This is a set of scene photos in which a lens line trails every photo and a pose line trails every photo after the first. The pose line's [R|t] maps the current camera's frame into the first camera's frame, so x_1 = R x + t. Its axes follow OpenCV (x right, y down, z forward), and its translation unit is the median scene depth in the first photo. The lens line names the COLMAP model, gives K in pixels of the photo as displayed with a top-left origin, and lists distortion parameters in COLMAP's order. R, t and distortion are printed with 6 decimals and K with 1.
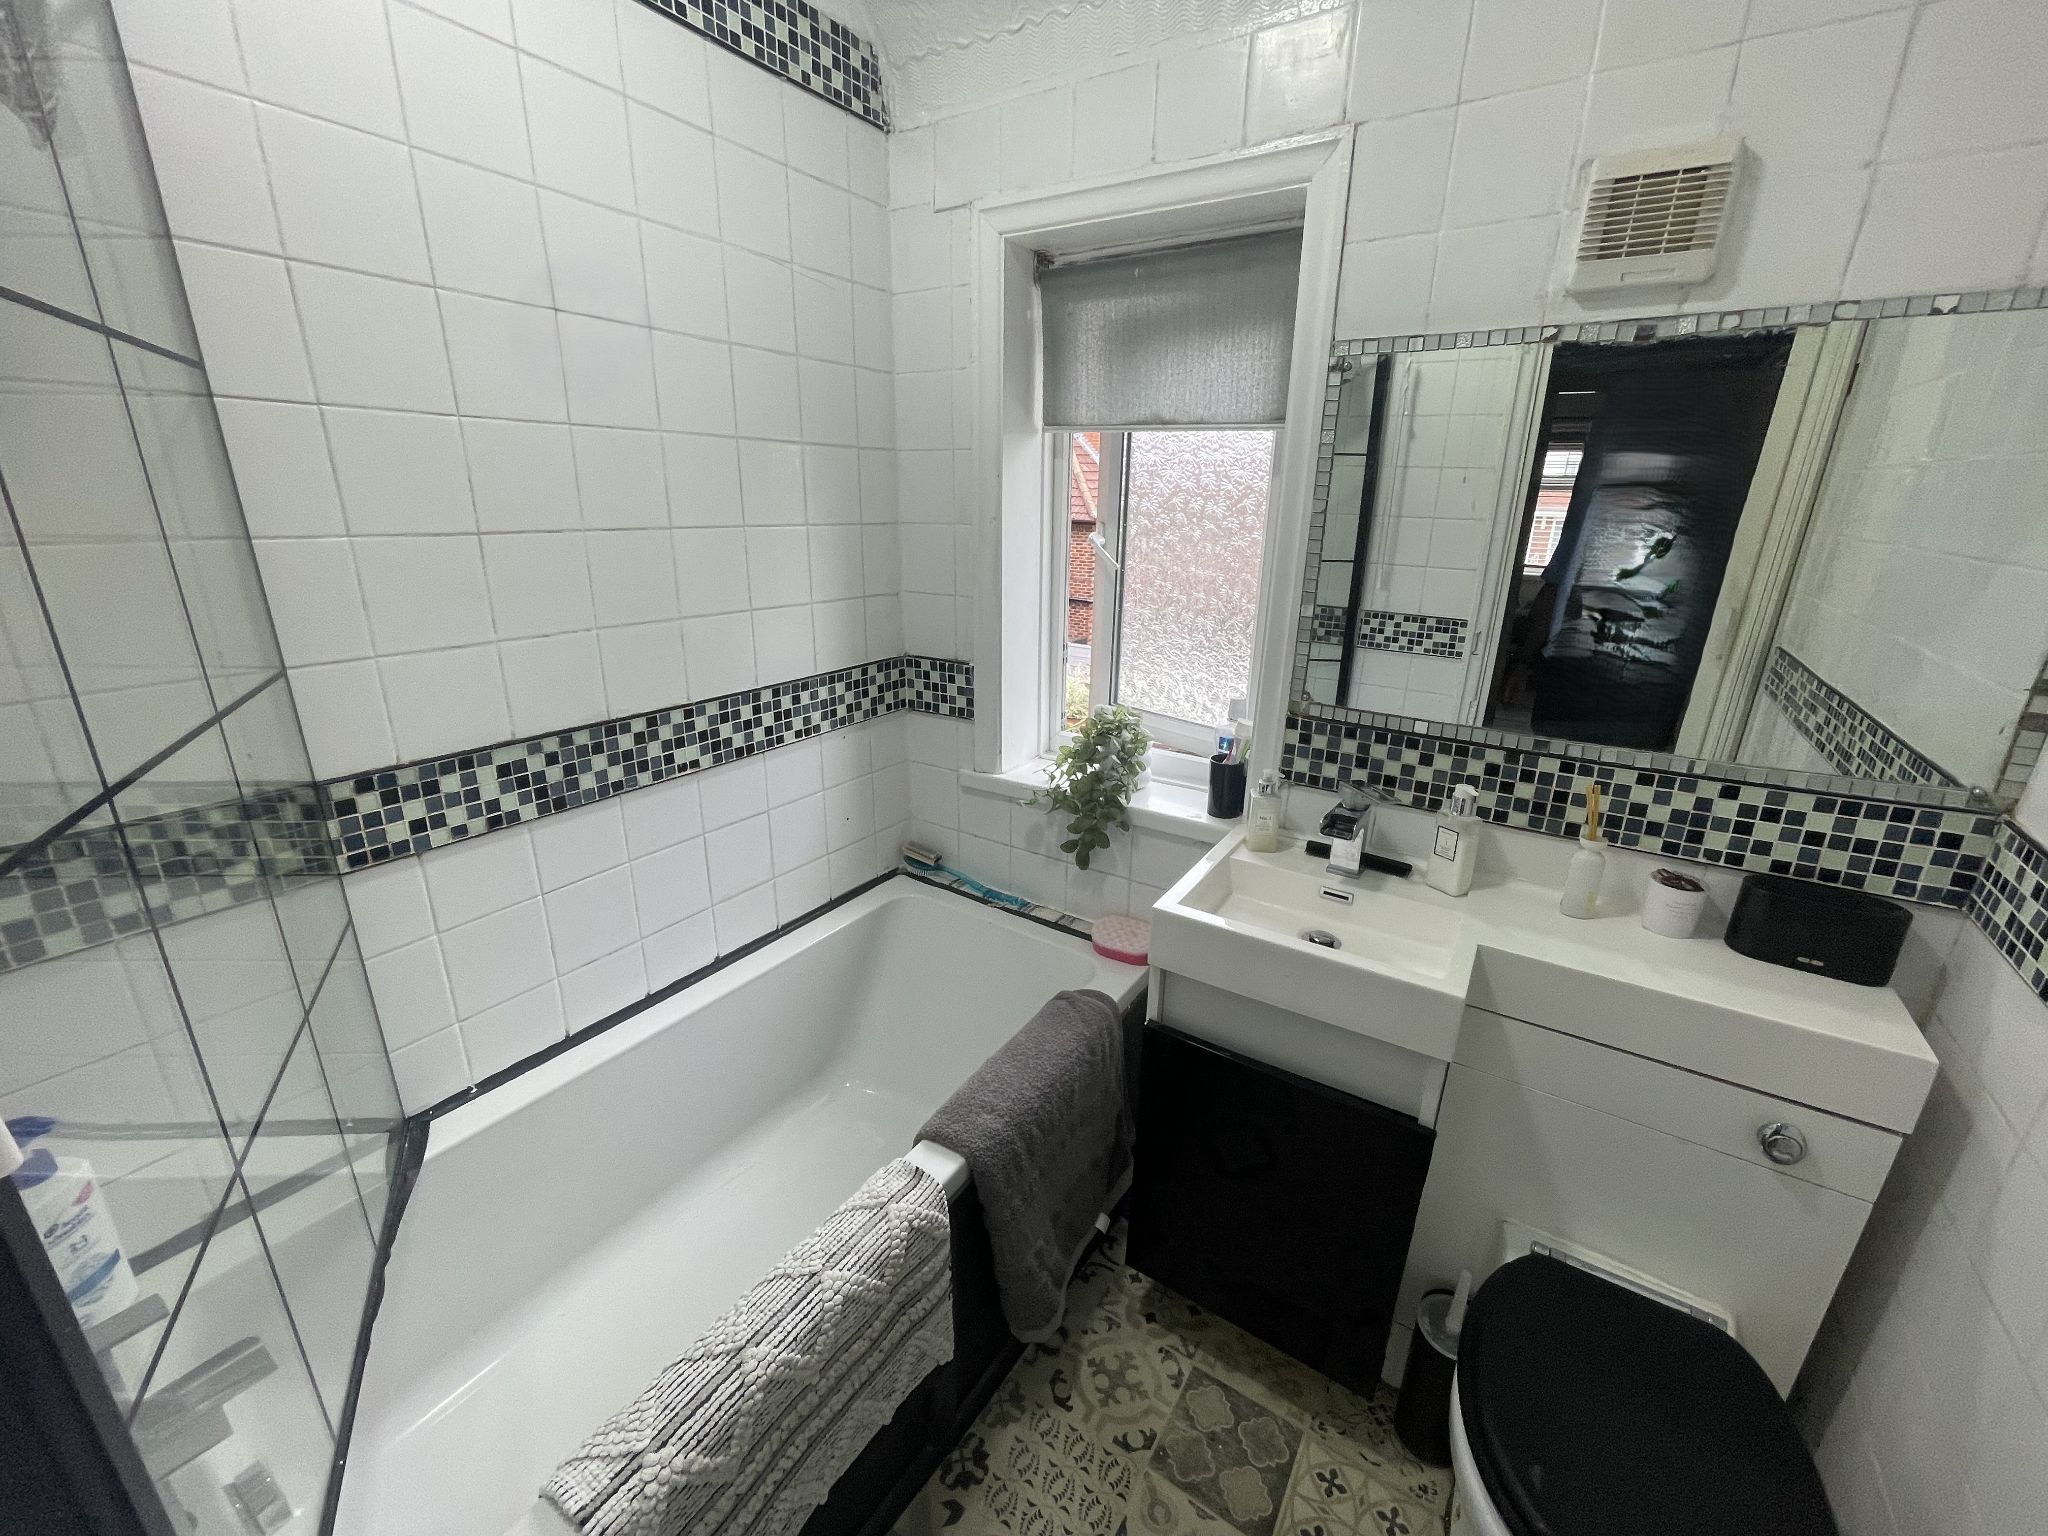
lens RADIAL K [[825.7, 0, 1008.2], [0, 825.7, 762.9], [0, 0, 1]] dist [-0.003964, 0.000977]
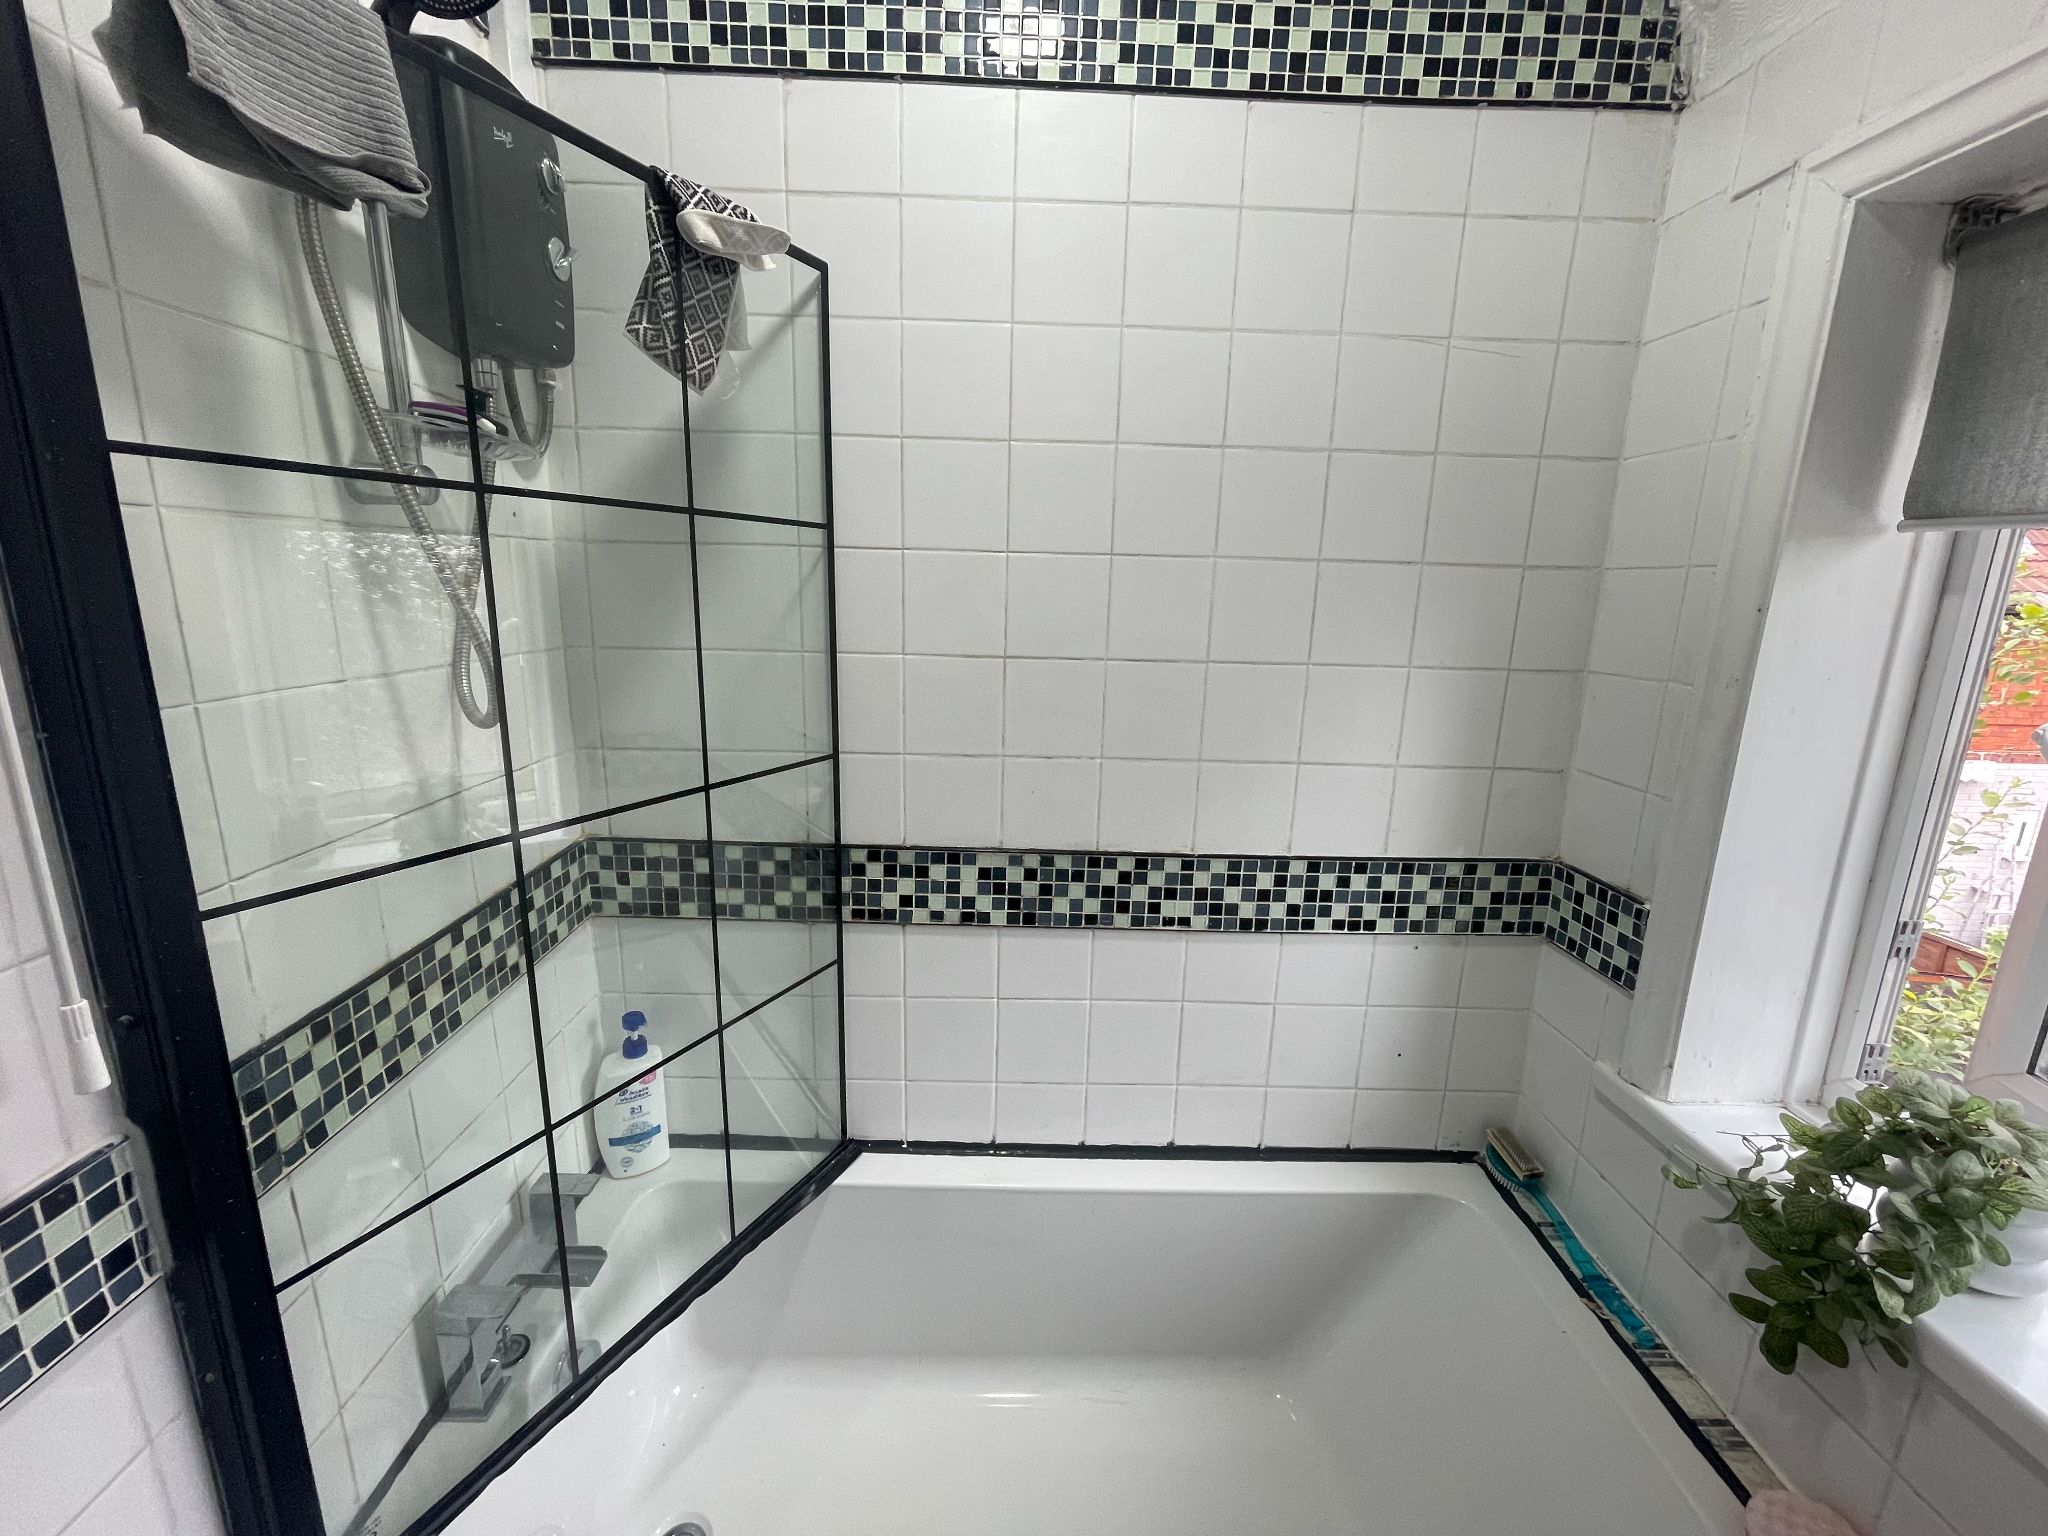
lens RADIAL K [[825.7, 0, 1019.0], [0, 825.7, 765.1], [0, 0, 1]] dist [-0.003964, 0.000977]
pose [[0.564123, 0.176469, -0.806613, 0.193793], [-0.267630, 0.963234, 0.023562, -0.129532], [0.781115, 0.202582, 0.590610, 0.306656]]
